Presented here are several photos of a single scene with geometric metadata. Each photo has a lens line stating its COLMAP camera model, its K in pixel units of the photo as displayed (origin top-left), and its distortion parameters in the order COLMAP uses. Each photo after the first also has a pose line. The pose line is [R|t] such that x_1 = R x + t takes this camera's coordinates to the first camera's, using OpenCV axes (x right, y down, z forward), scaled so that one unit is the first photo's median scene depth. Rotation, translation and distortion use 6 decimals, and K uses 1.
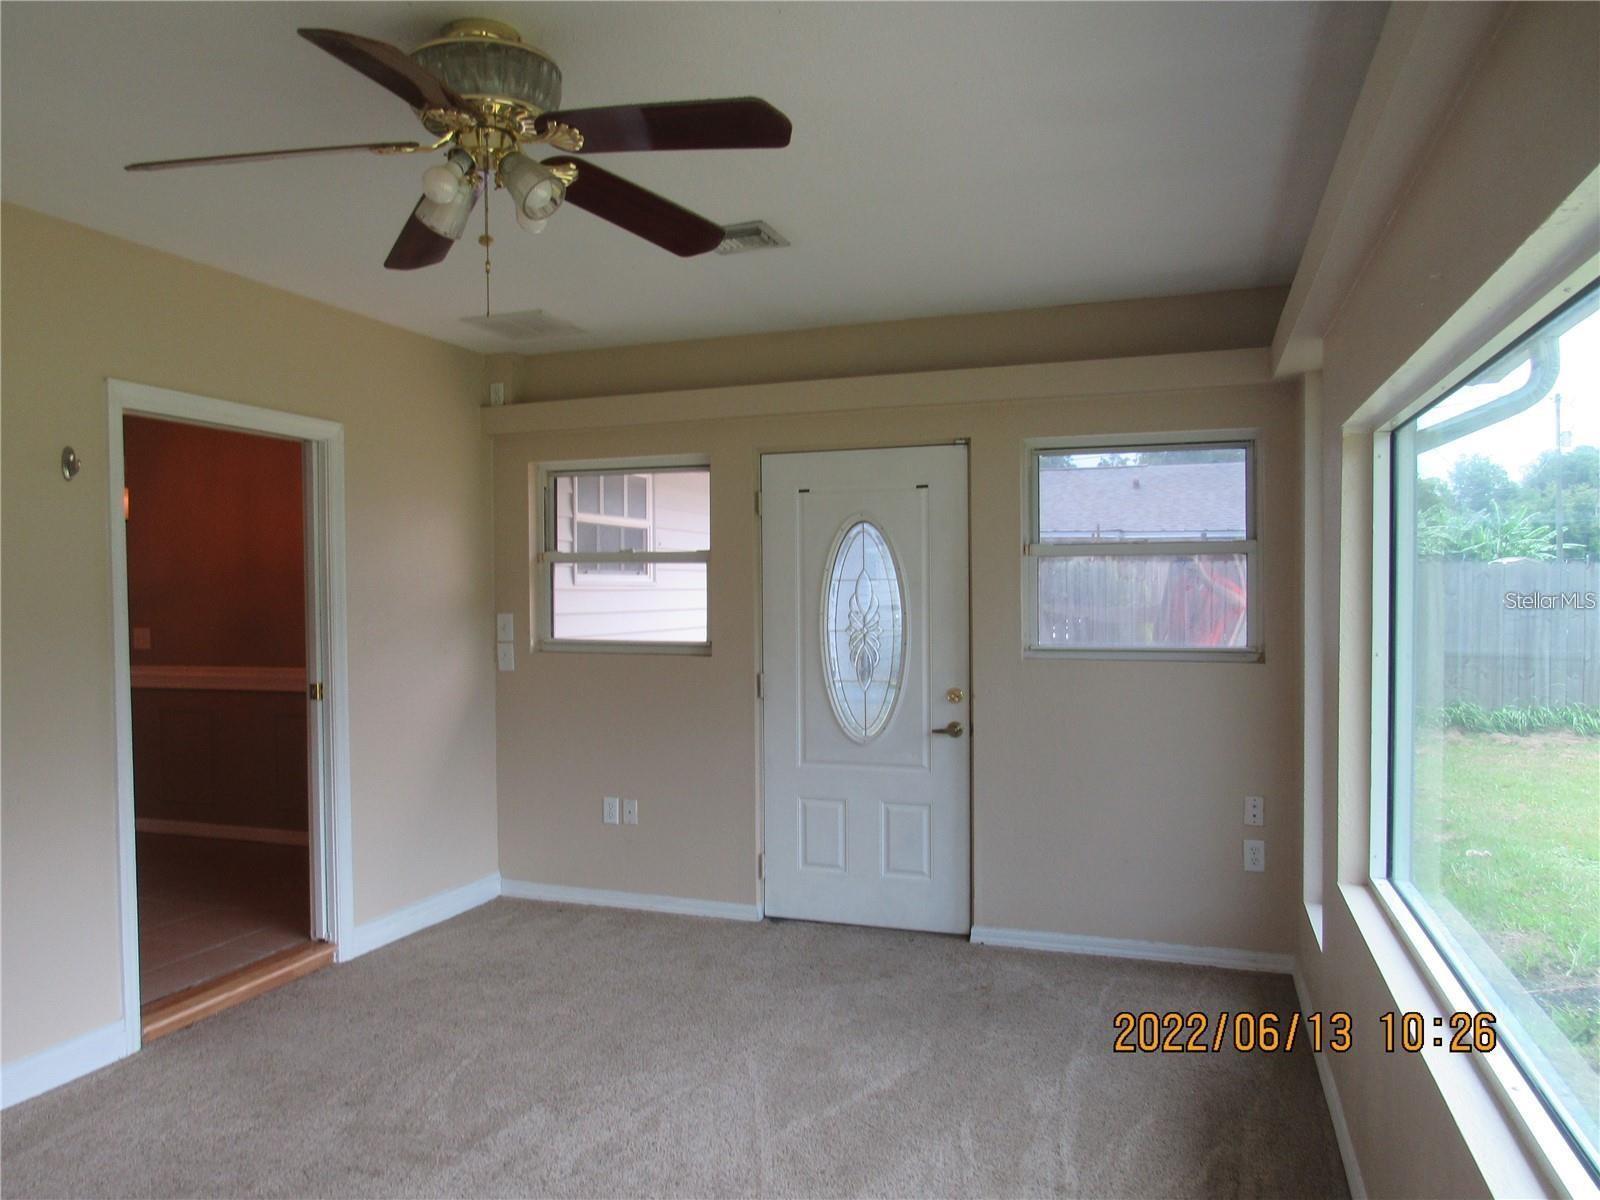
lens RADIAL K [[1150.6, 0, 787.0], [0, 1150.6, 607.3], [0, 0, 1]] dist [-0.032421, 0.034611]
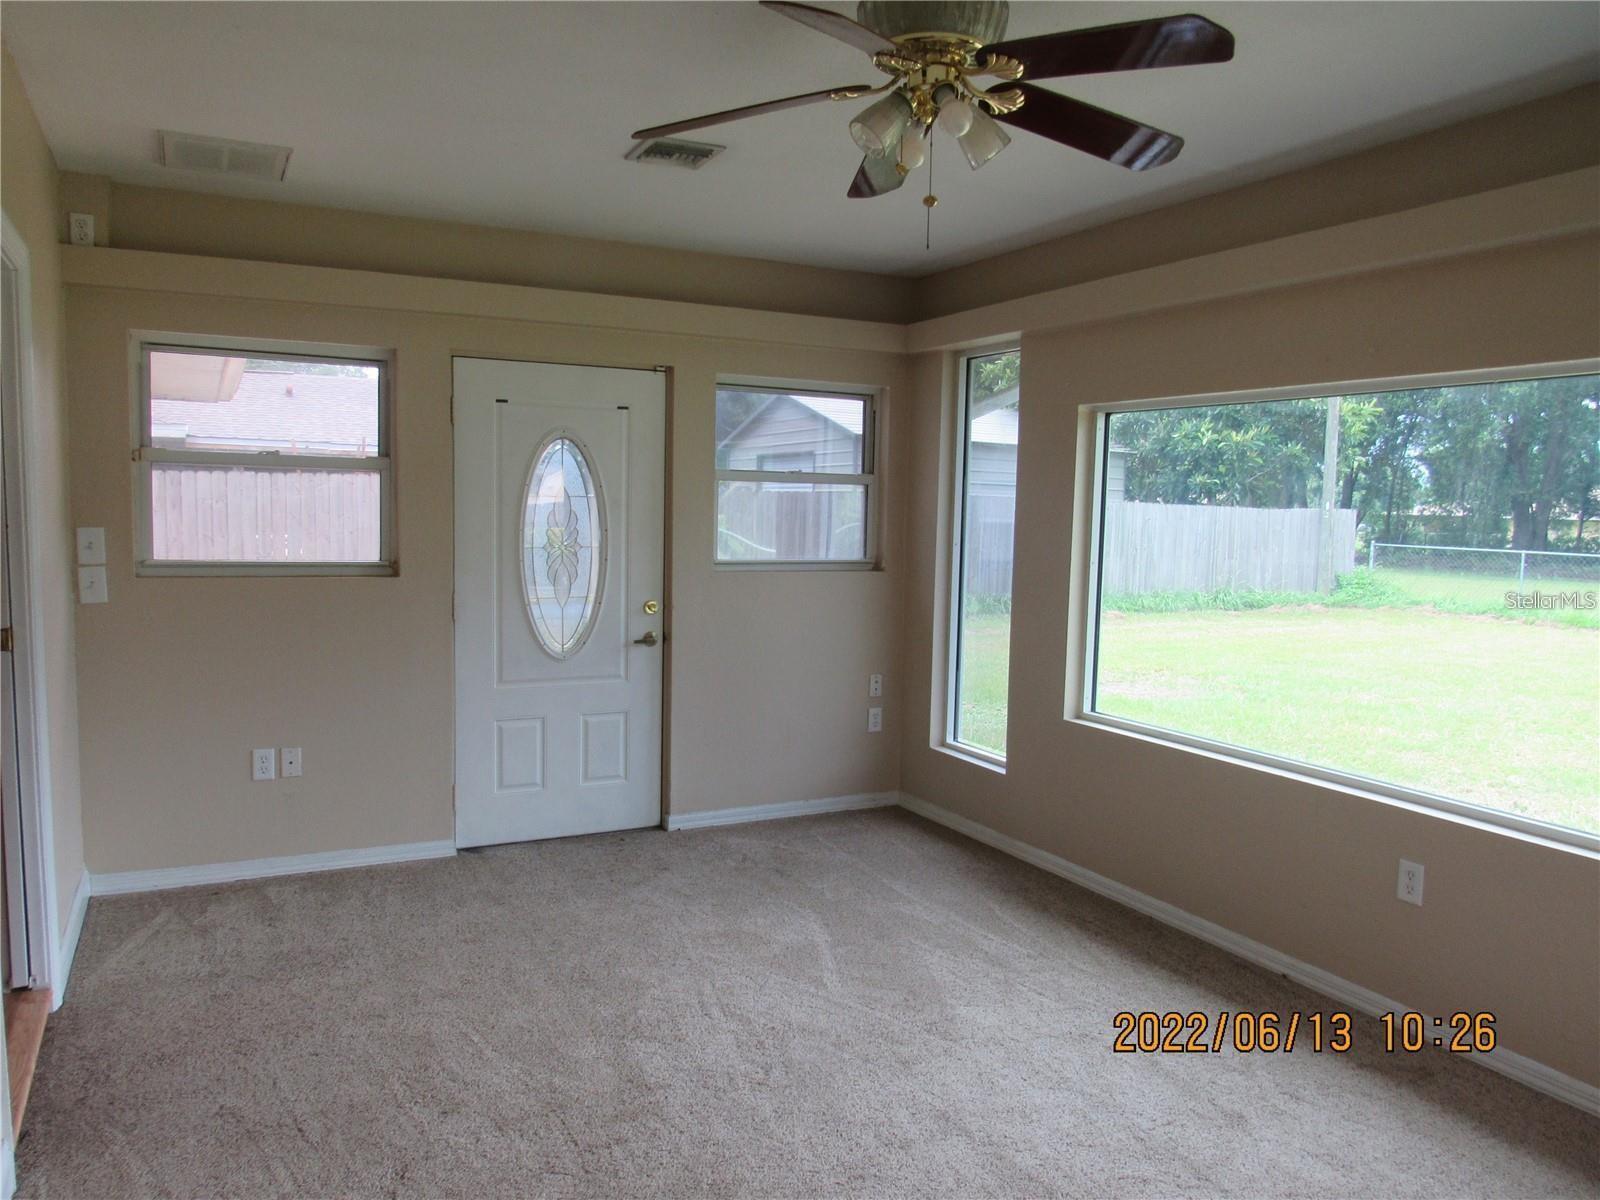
lens RADIAL K [[1150.6, 0, 787.0], [0, 1150.6, 607.3], [0, 0, 1]] dist [-0.032421, 0.034611]
pose [[0.684710, -0.043488, 0.727517, -0.543505], [-0.011366, 0.997460, 0.070321, -0.000211], [-0.728727, -0.056419, 0.682477, 0.174563]]
